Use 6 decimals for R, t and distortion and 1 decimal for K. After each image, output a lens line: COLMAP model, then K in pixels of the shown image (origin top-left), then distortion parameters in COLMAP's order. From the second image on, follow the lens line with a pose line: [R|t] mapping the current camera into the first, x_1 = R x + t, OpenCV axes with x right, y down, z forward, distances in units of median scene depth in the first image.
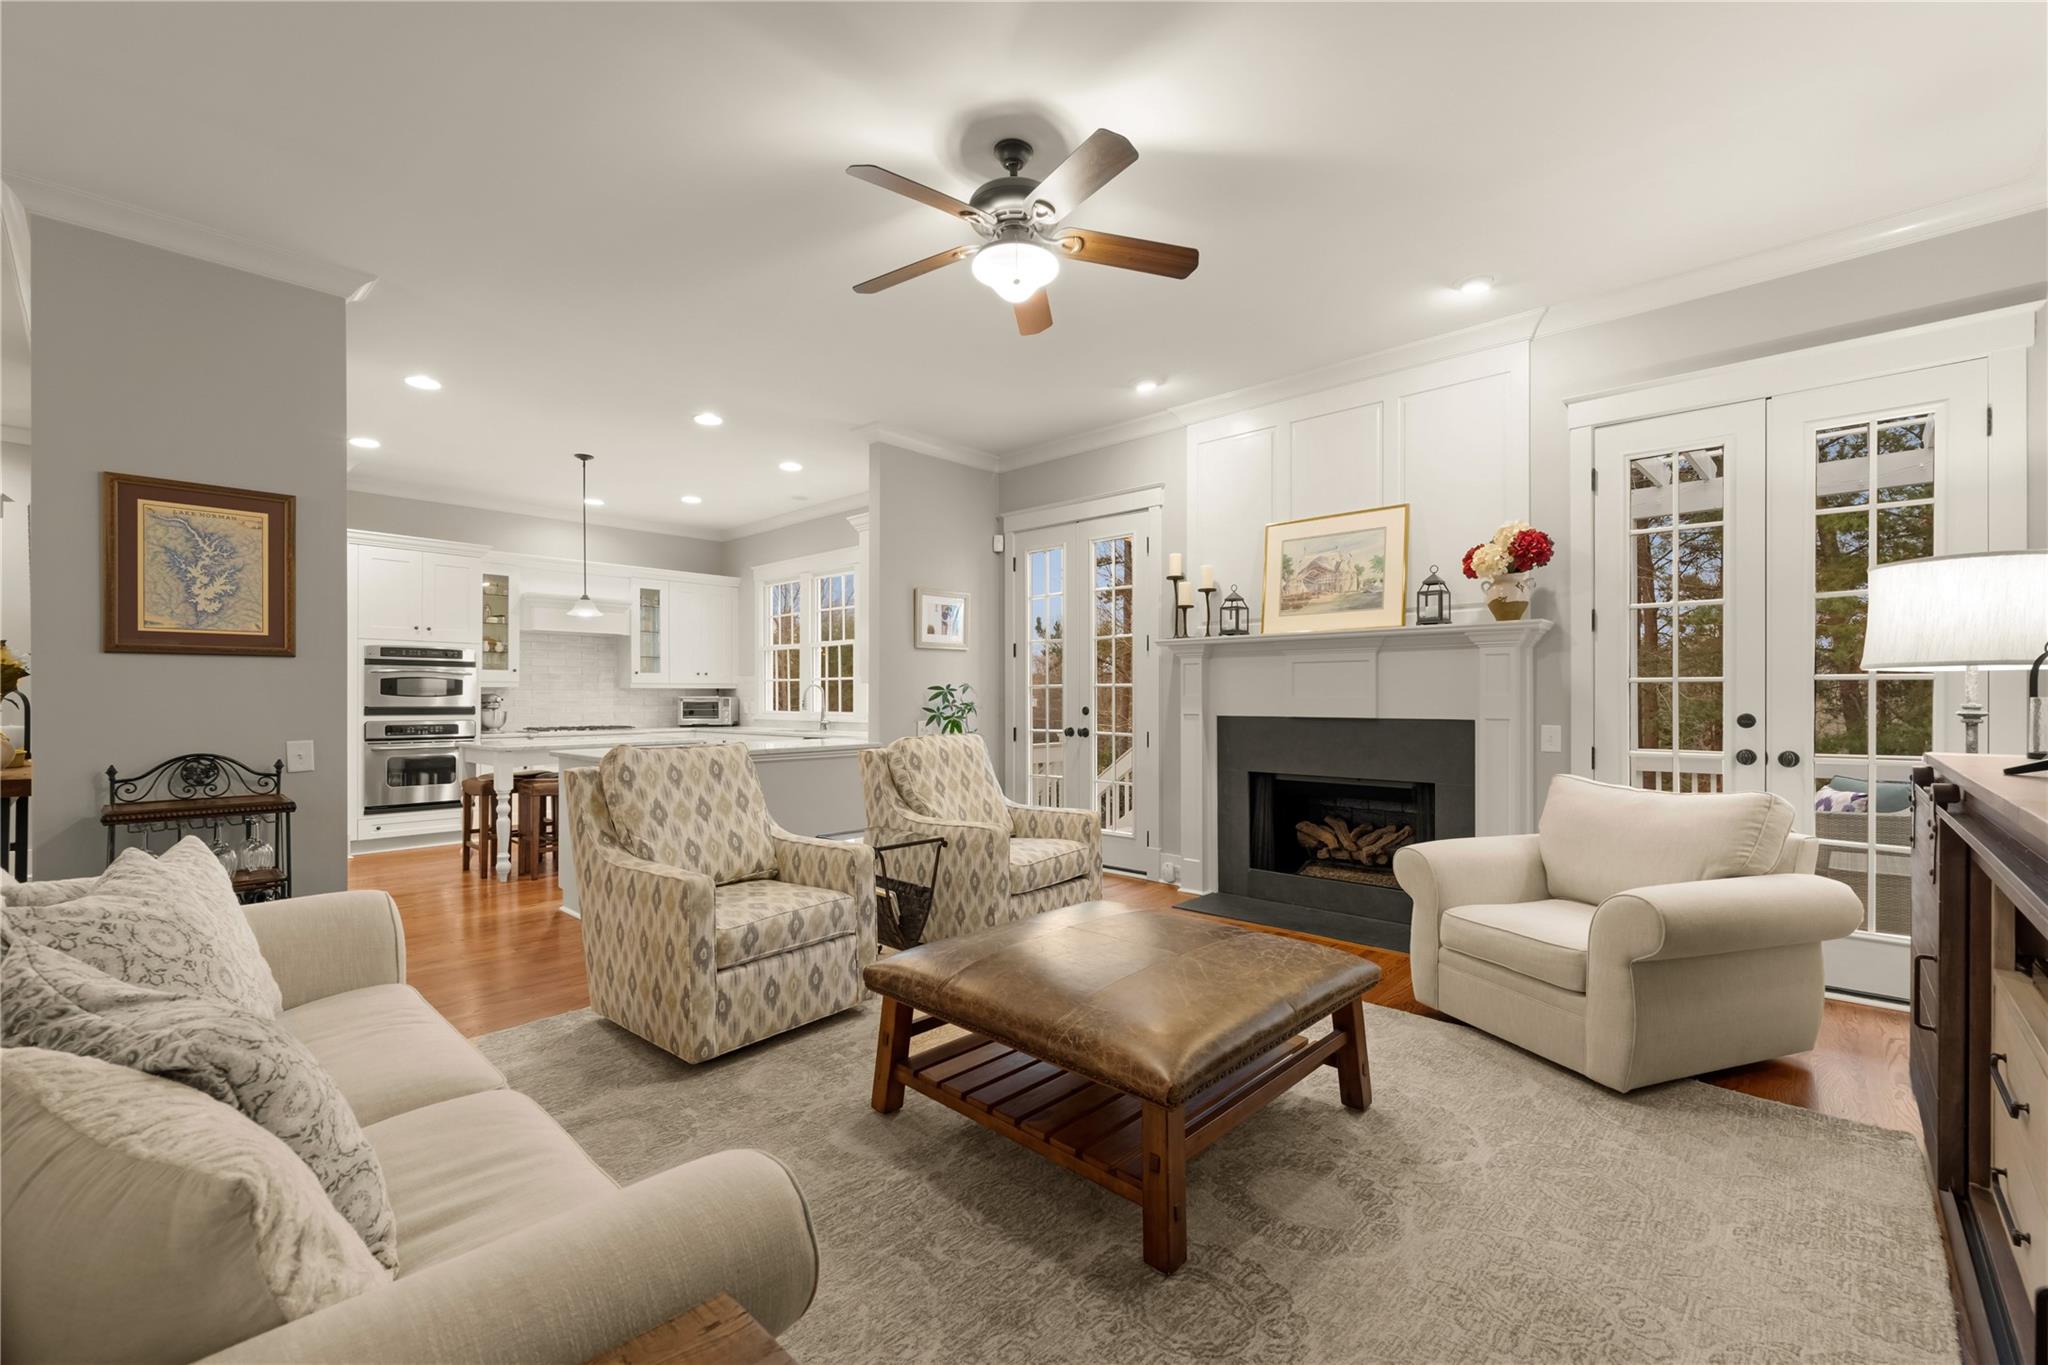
lens RADIAL K [[827.3, 0, 1044.8], [0, 827.3, 660.3], [0, 0, 1]] dist [-0.021785, -0.000149]
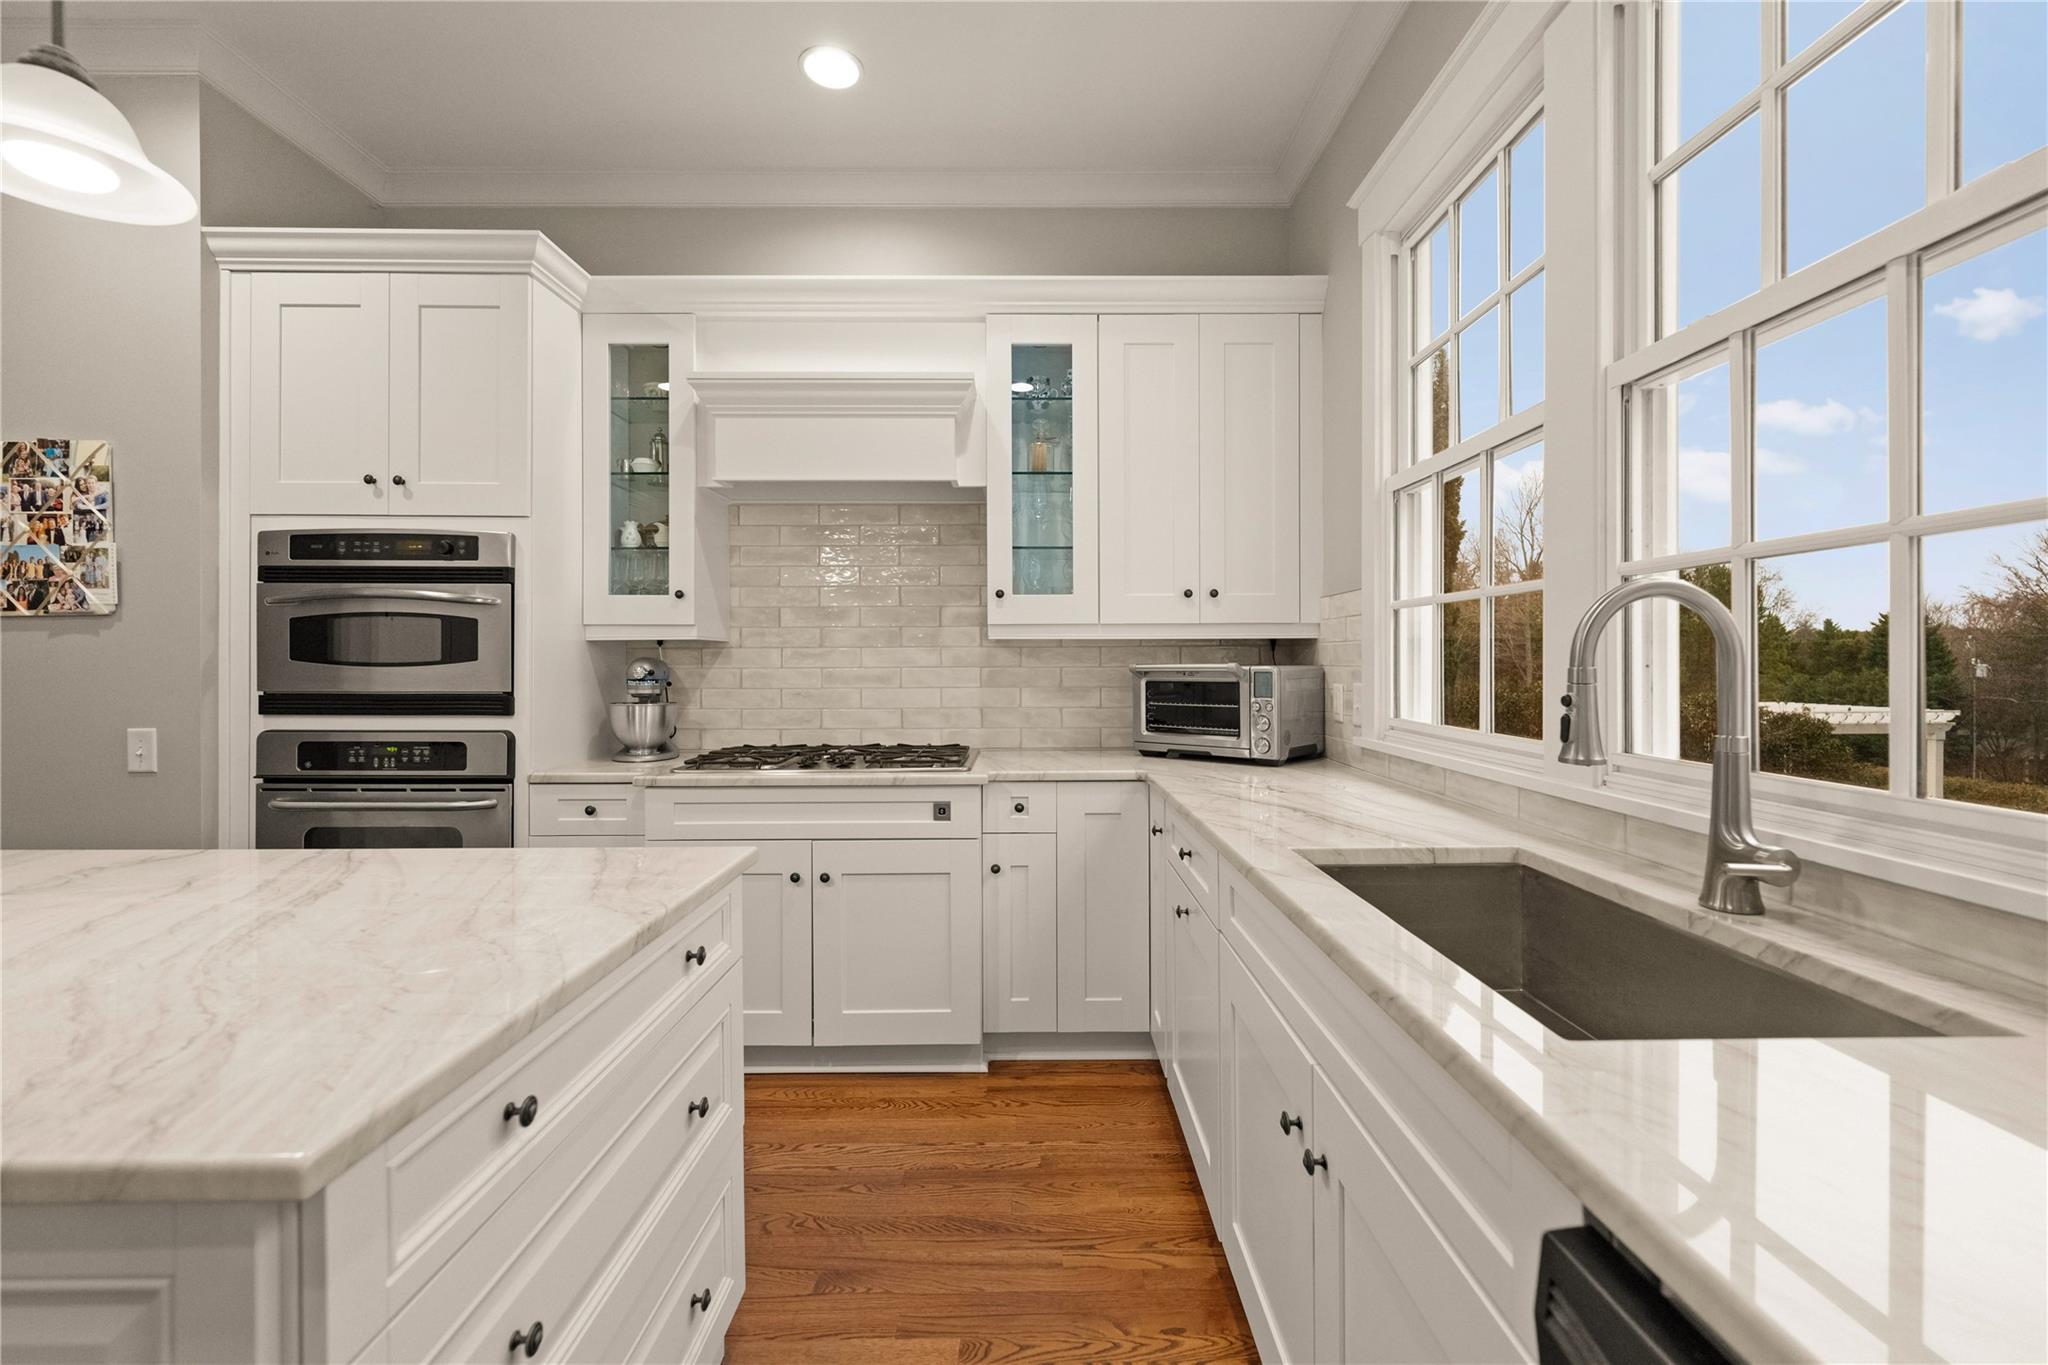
lens RADIAL K [[851.3, 0, 1020.5], [0, 851.3, 704.2], [0, 0, 1]] dist [-0.000492, -0.000198]
pose [[0.673385, 0.040030, -0.738208, -0.381541], [0.031673, 0.996054, 0.082904, 0.052334], [0.738613, -0.079207, 0.669460, 1.281784]]
